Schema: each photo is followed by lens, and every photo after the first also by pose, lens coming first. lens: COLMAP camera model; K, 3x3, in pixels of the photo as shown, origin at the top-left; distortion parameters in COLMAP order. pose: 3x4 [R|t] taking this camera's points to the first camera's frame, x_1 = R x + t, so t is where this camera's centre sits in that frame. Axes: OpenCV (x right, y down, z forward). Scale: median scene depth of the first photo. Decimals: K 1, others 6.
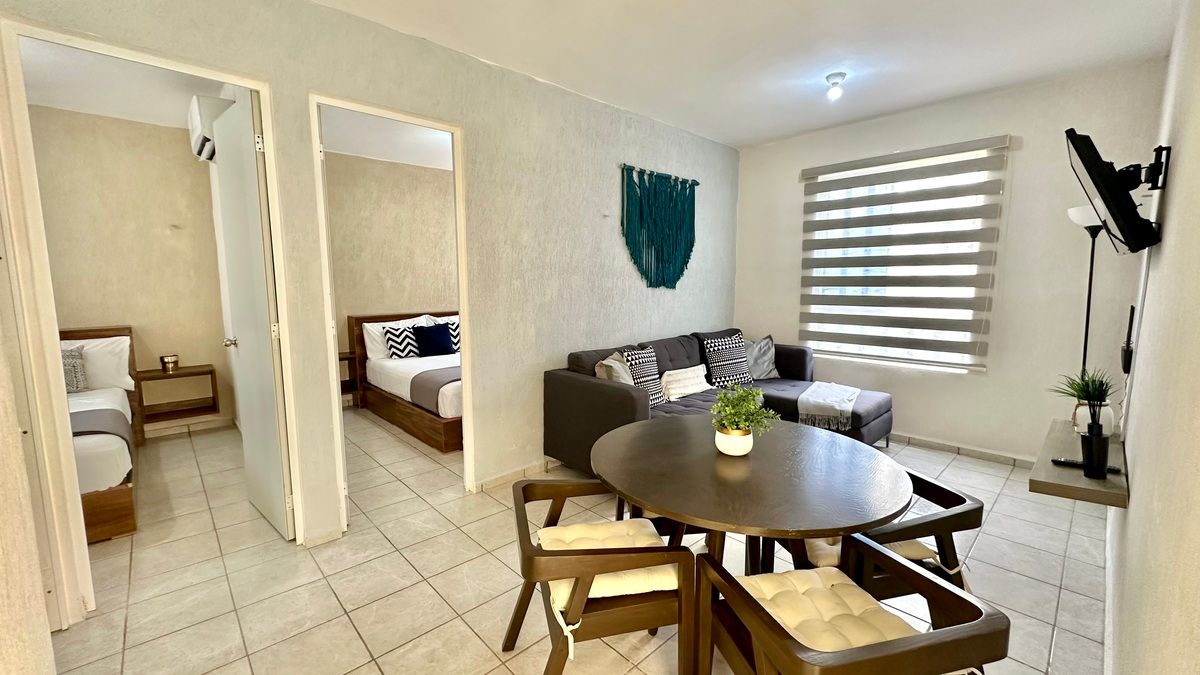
lens RADIAL K [[480.5, 0, 597.2], [0, 480.5, 337.4], [0, 0, 1]] dist [-0.002855, 0.000830]
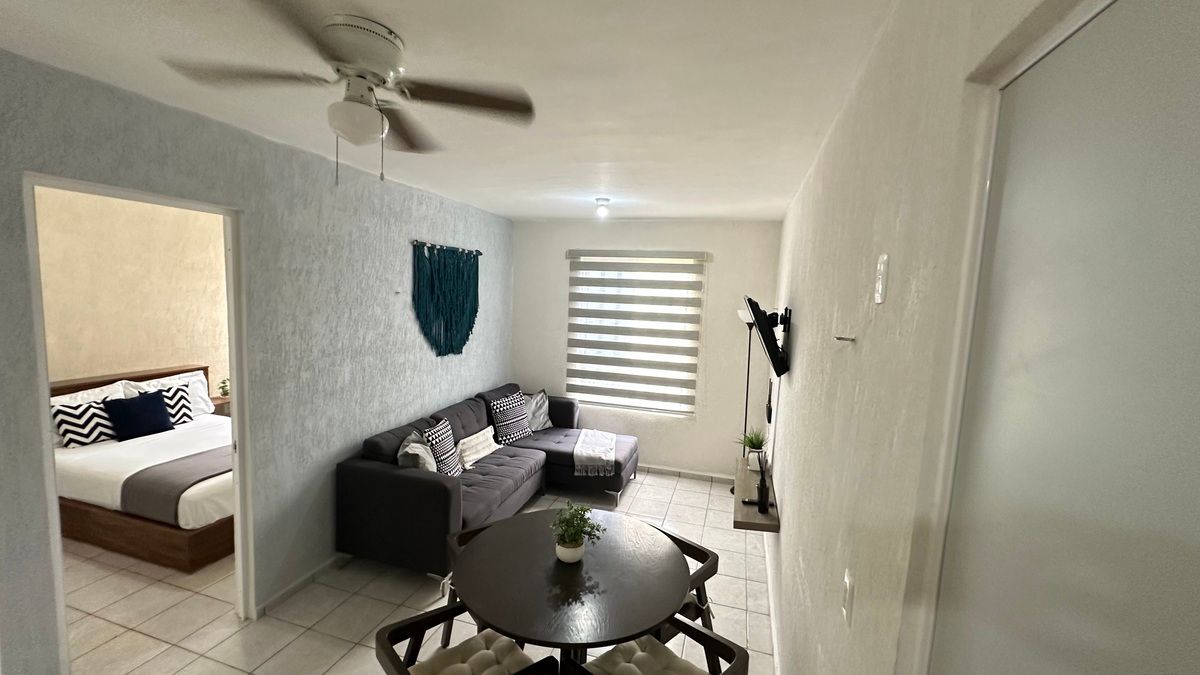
lens RADIAL K [[480.5, 0, 597.4], [0, 480.5, 336.8], [0, 0, 1]] dist [-0.002855, 0.000830]
pose [[0.864958, -0.009967, 0.501746, -0.125845], [0.015720, 0.999850, -0.007239, -0.148441], [-0.501598, 0.014149, 0.864985, -0.063200]]
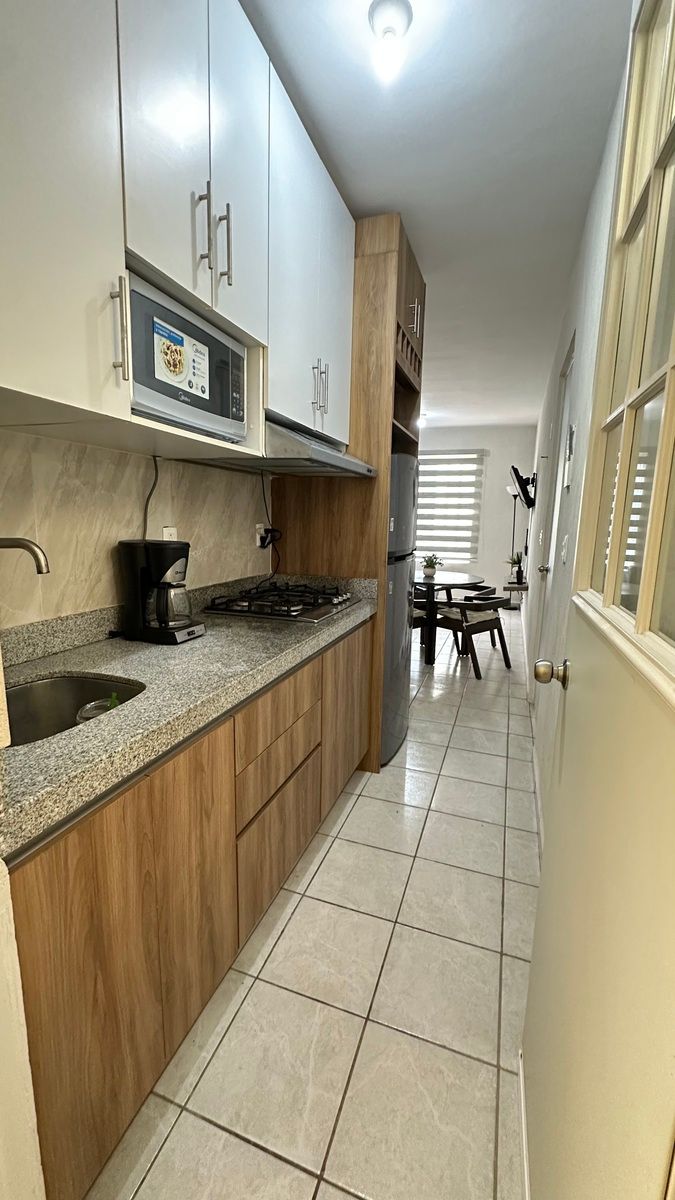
lens RADIAL K [[480.5, 0, 333.2], [0, 480.5, 601.1], [0, 0, 1]] dist [-0.002855, 0.000830]
pose [[0.893595, -0.064567, 0.444206, -0.668257], [0.037010, 0.996829, 0.070440, 0.070859], [-0.447346, -0.046505, 0.893151, -0.578985]]
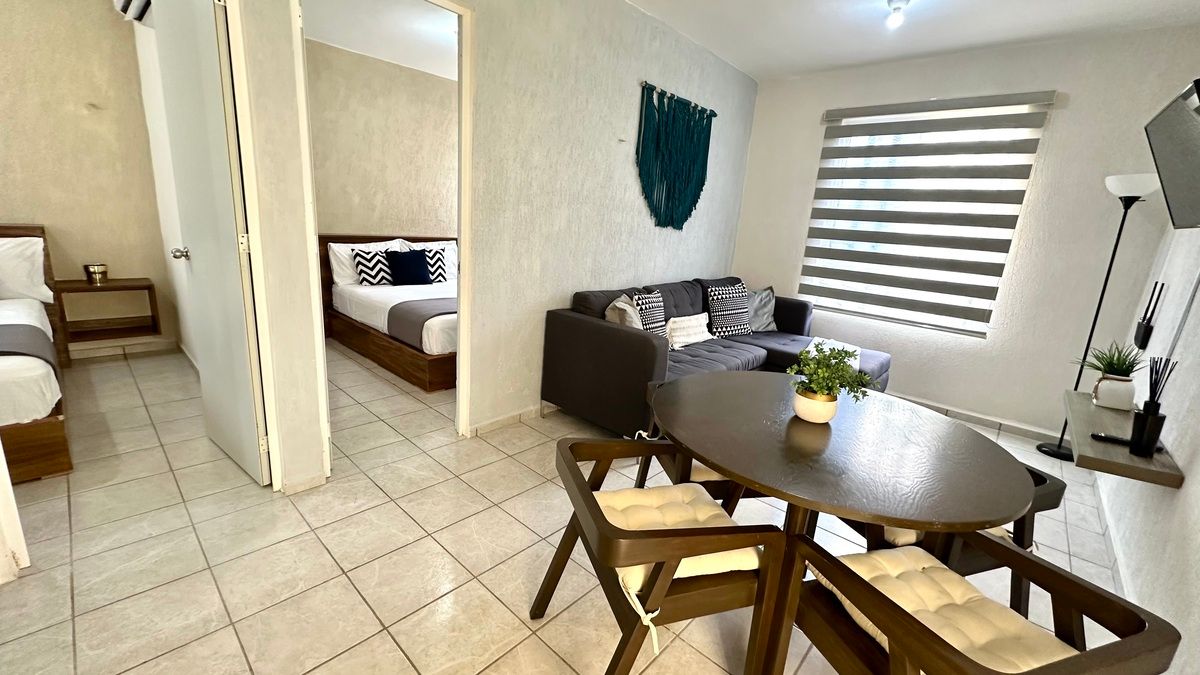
lens RADIAL K [[480.5, 0, 597.6], [0, 480.5, 337.6], [0, 0, 1]] dist [-0.002855, 0.000830]
pose [[0.994047, 0.055827, 0.093560, -0.089967], [-0.067009, 0.990391, 0.120978, 0.004376], [-0.085907, -0.126527, 0.988236, 0.076918]]
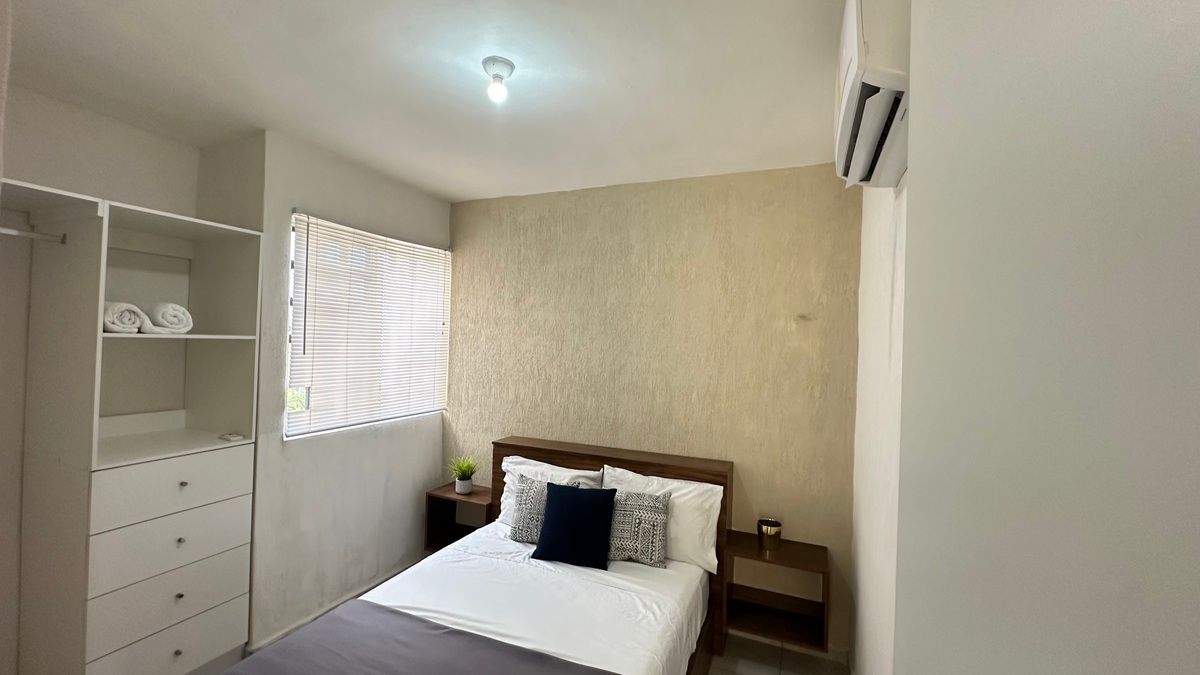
lens RADIAL K [[480.5, 0, 600.5], [0, 480.5, 339.1], [0, 0, 1]] dist [-0.002855, 0.000830]
pose [[0.406155, 0.013711, -0.913701, -0.461913], [-0.140710, 0.988901, -0.047709, -0.152344], [0.902906, 0.147944, 0.403576, 0.573384]]
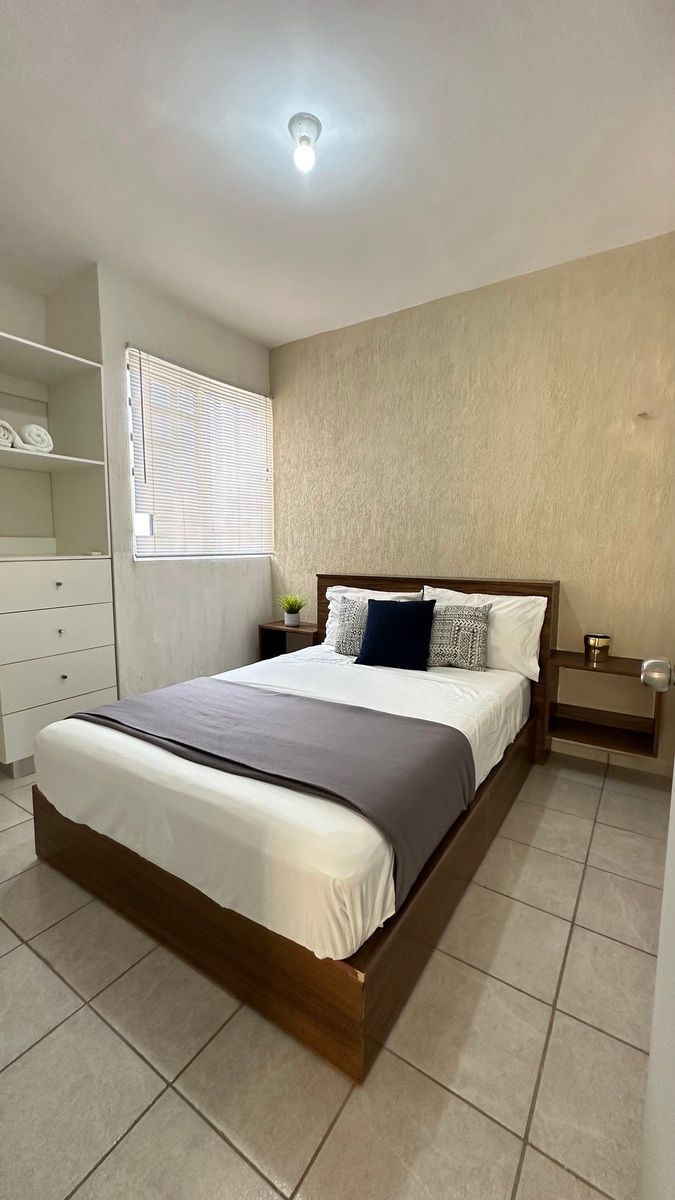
lens RADIAL K [[480.5, 0, 341.3], [0, 480.5, 600.5], [0, 0, 1]] dist [-0.002855, 0.000830]
pose [[0.241072, 0.113939, -0.963796, -0.438231], [-0.118623, 0.989098, 0.087259, -0.022129], [0.963231, 0.093293, 0.251959, 0.594597]]
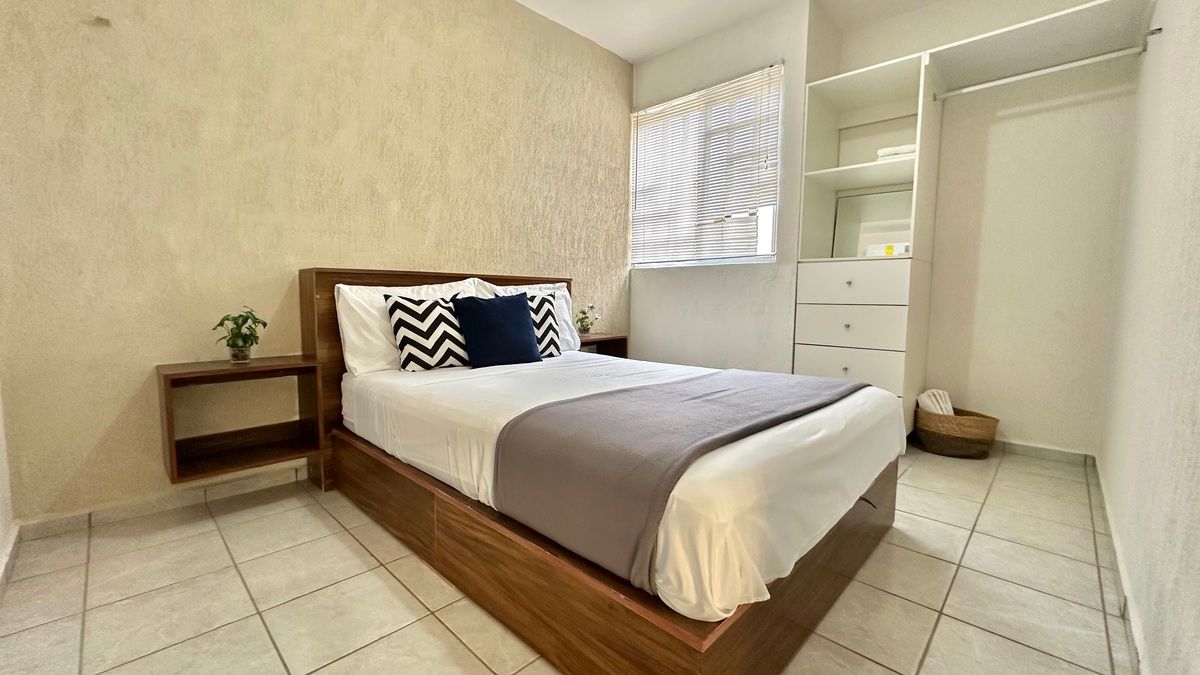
lens RADIAL K [[480.5, 0, 598.9], [0, 480.5, 337.7], [0, 0, 1]] dist [-0.002855, 0.000830]
pose [[0.998738, 0.005916, 0.049864, -0.386638], [-0.004001, 0.999254, -0.038416, 0.042679], [-0.050055, 0.038168, 0.998017, 0.791155]]
